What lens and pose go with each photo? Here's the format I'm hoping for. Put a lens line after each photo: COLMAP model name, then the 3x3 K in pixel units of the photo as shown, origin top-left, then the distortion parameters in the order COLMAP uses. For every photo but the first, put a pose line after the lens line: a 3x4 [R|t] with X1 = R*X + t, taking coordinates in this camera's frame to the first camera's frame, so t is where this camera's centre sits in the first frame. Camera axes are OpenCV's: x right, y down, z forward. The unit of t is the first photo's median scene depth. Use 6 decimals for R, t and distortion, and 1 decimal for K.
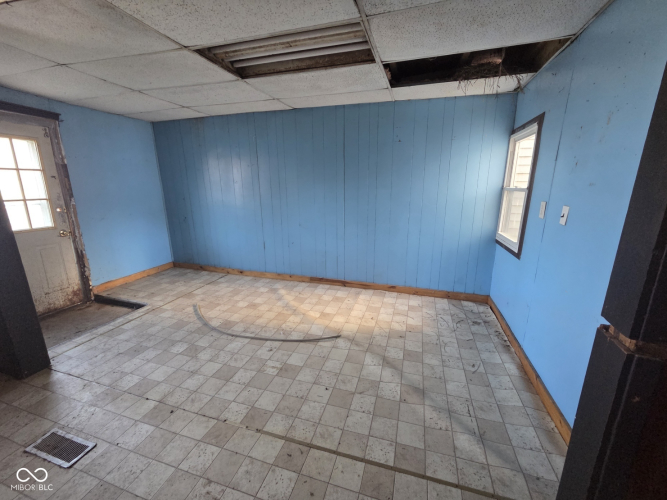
lens RADIAL K [[274.8, 0, 333.9], [0, 274.8, 248.7], [0, 0, 1]] dist [0.000702, 0.000258]
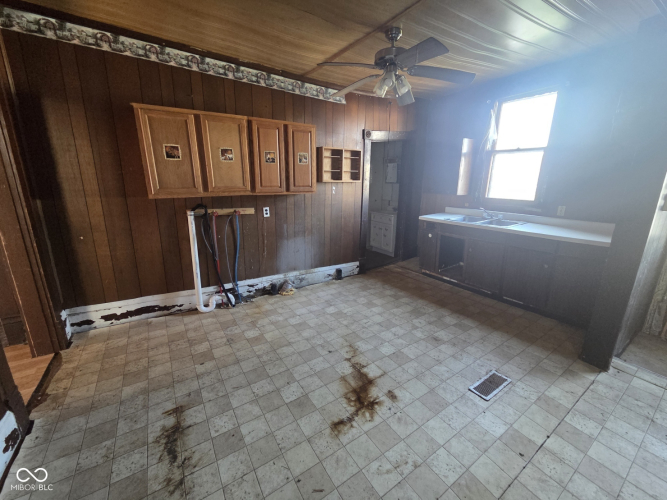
lens RADIAL K [[274.8, 0, 332.4], [0, 274.8, 248.9], [0, 0, 1]] dist [0.000702, 0.000258]
pose [[-0.651879, 0.177756, -0.737195, 0.344834], [-0.191772, 0.901897, 0.387048, -0.221331], [0.733673, 0.393682, -0.553839, 0.920884]]
